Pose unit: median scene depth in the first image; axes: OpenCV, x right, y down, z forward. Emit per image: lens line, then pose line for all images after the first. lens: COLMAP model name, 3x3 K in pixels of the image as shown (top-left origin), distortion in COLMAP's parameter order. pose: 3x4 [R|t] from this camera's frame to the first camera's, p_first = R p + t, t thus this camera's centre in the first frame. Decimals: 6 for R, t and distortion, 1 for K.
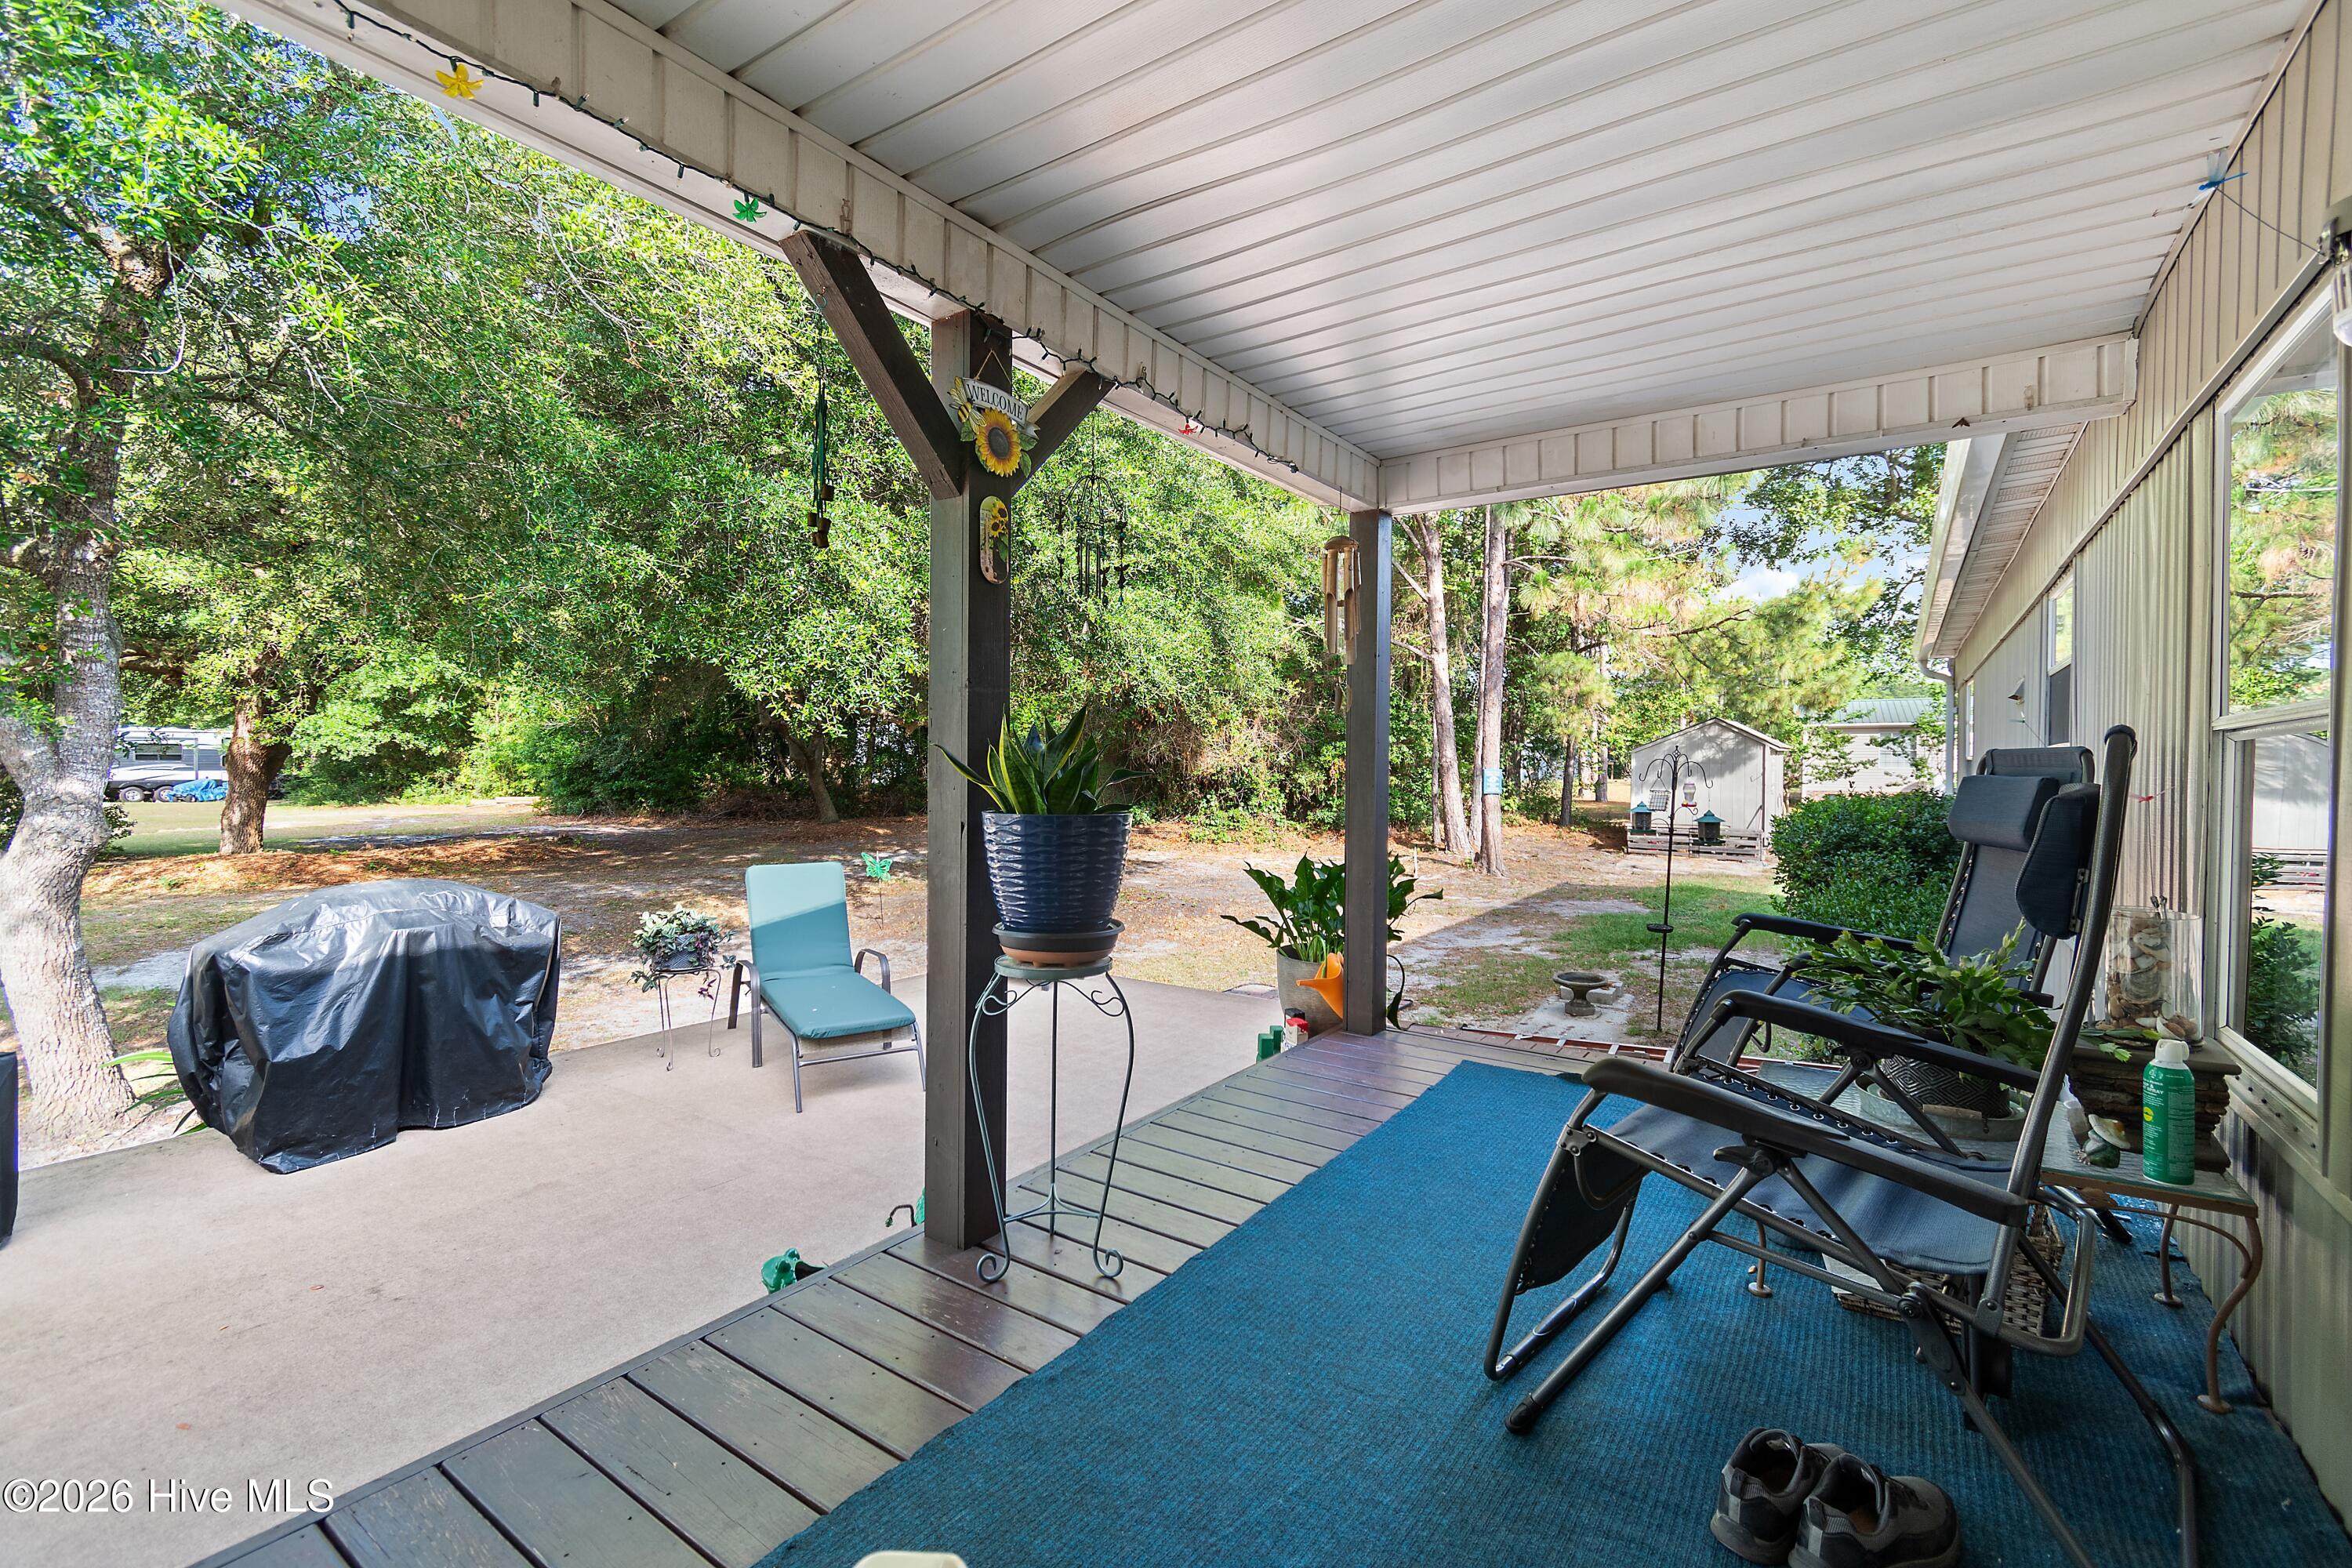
lens RADIAL K [[1028.6, 0, 1163.8], [0, 1028.6, 782.9], [0, 0, 1]] dist [0.013206, -0.000599]
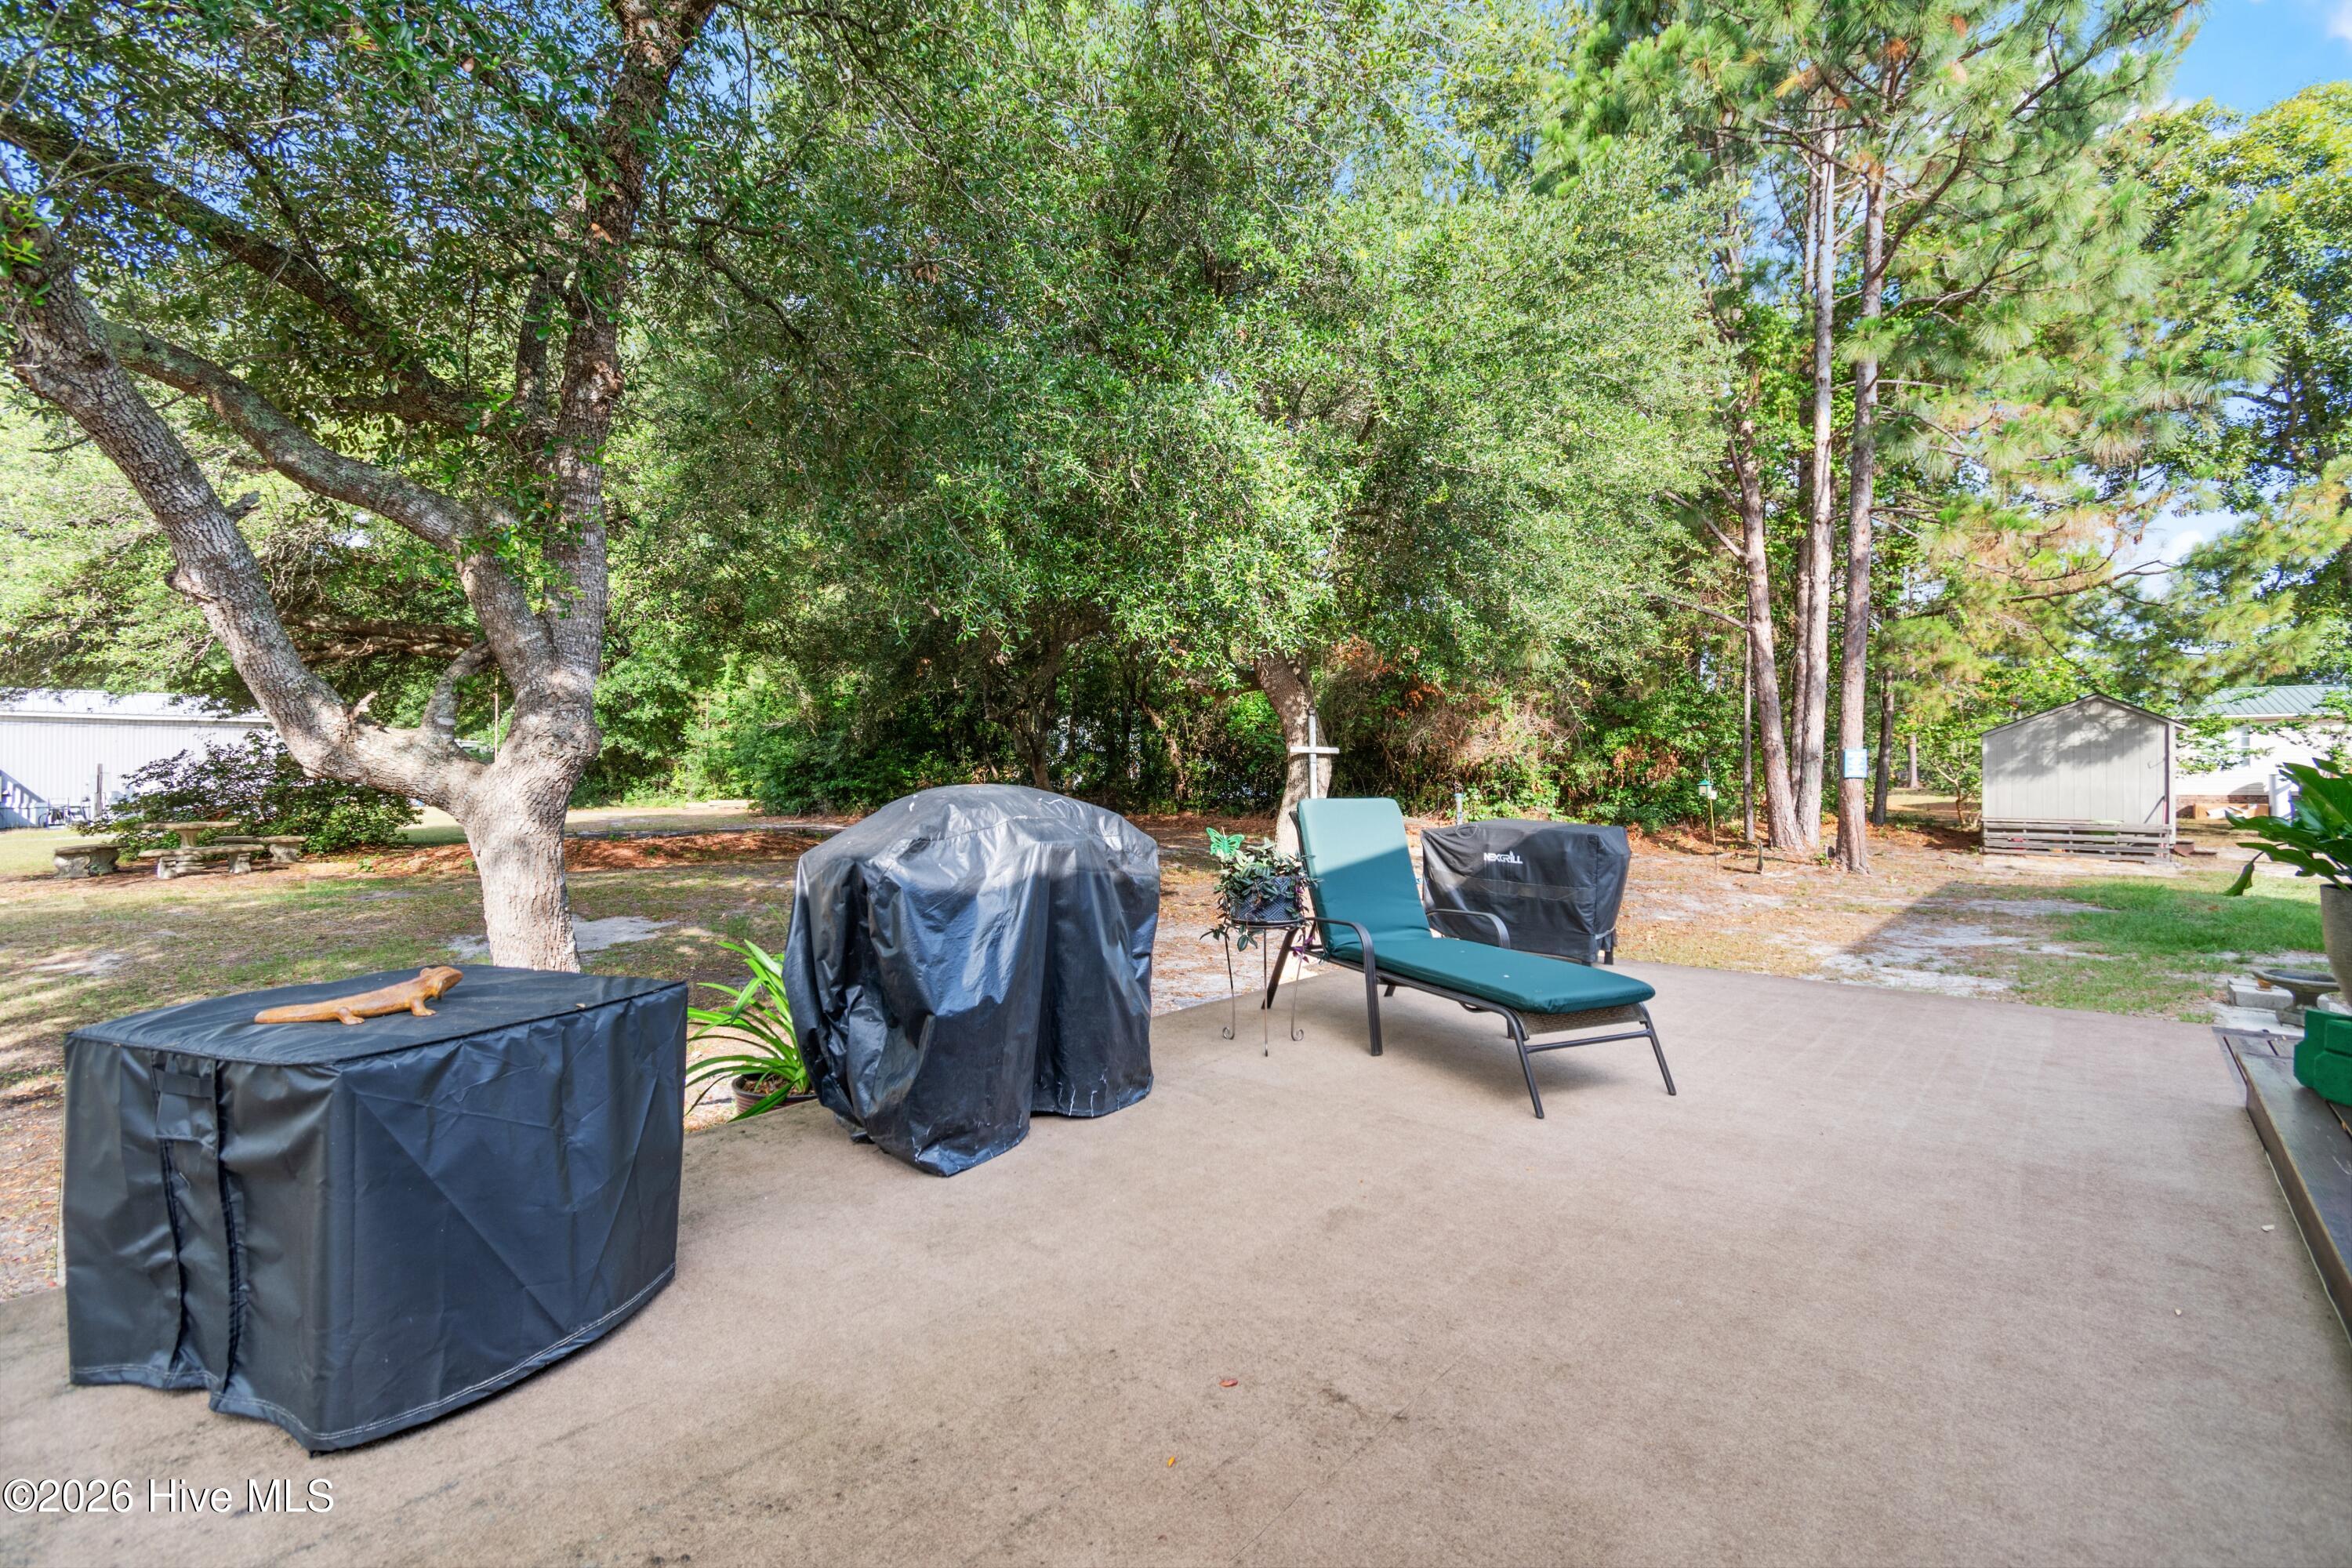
lens RADIAL K [[1028.6, 0, 1174.2], [0, 1028.6, 776.3], [0, 0, 1]] dist [0.013206, -0.000599]
pose [[0.994015, -0.003681, -0.109183, -0.150150], [0.000995, 0.999696, -0.024653, 0.030136], [0.109240, 0.024397, 0.993716, 0.077904]]
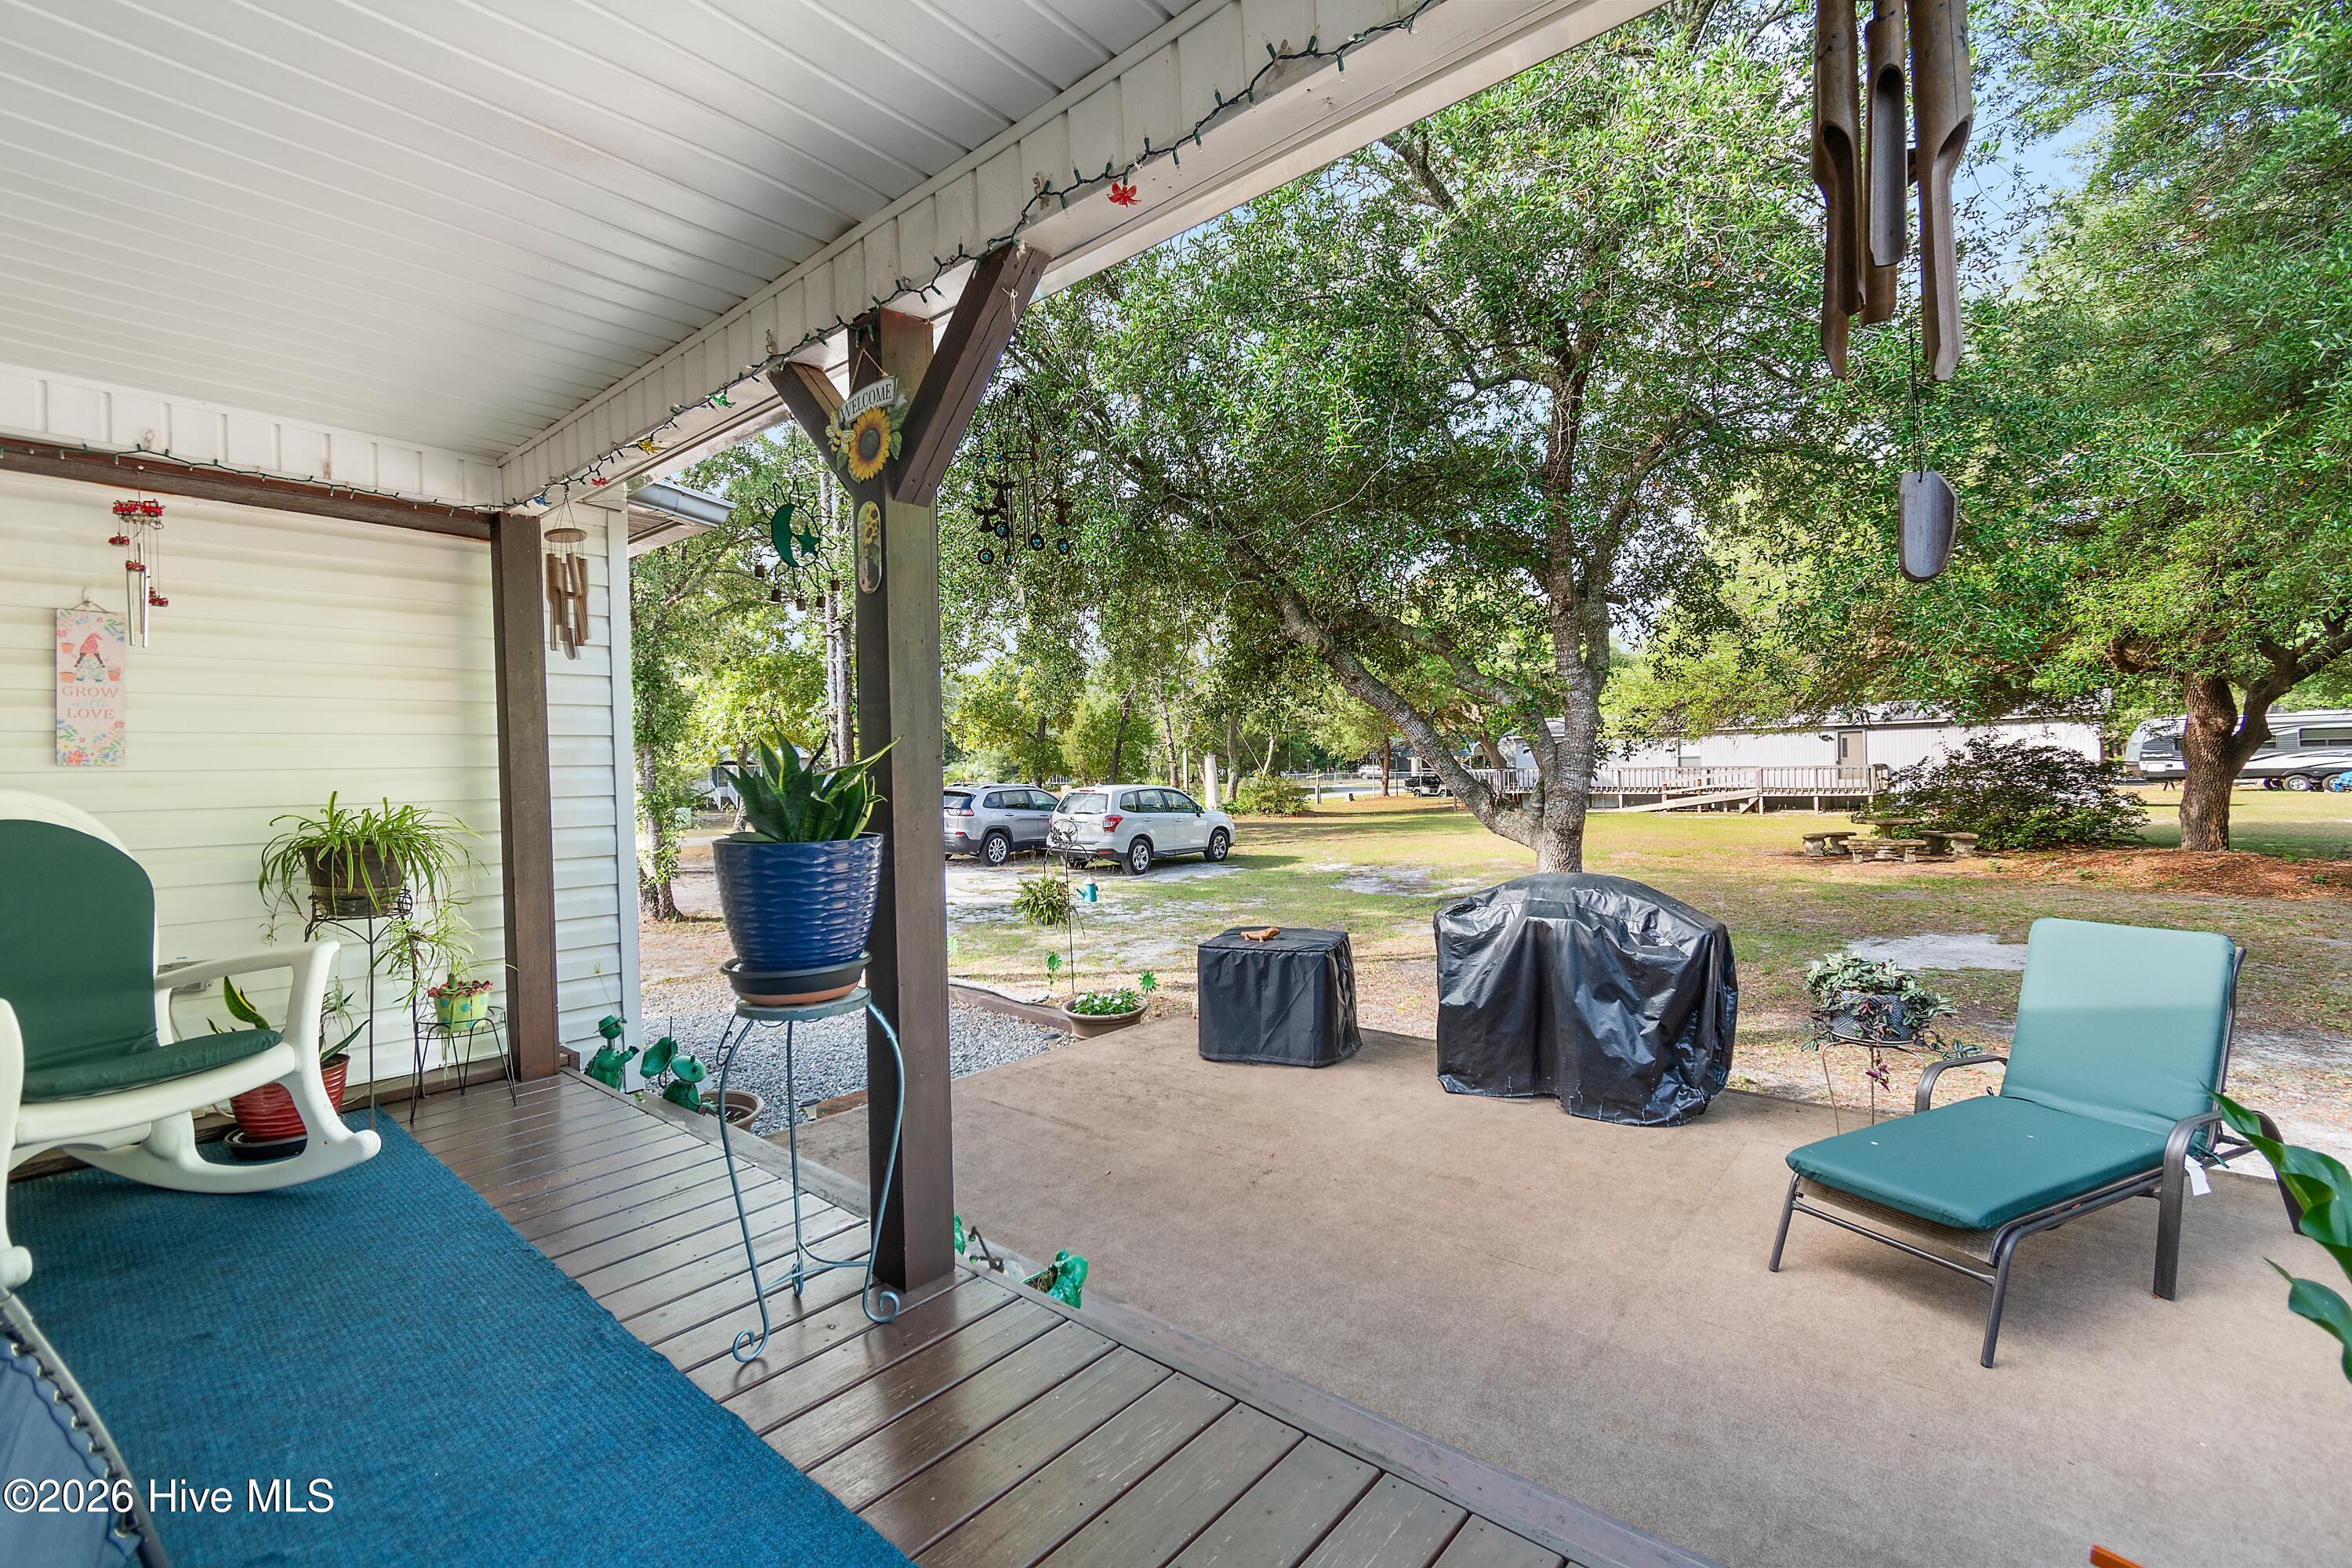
lens RADIAL K [[1028.6, 0, 1176.2], [0, 1028.6, 777.4], [0, 0, 1]] dist [0.013206, -0.000599]
pose [[-0.095096, 0.002544, -0.995465, 0.106426], [0.005419, 0.999983, 0.002038, -0.003467], [0.995453, -0.005201, -0.095108, 0.193096]]
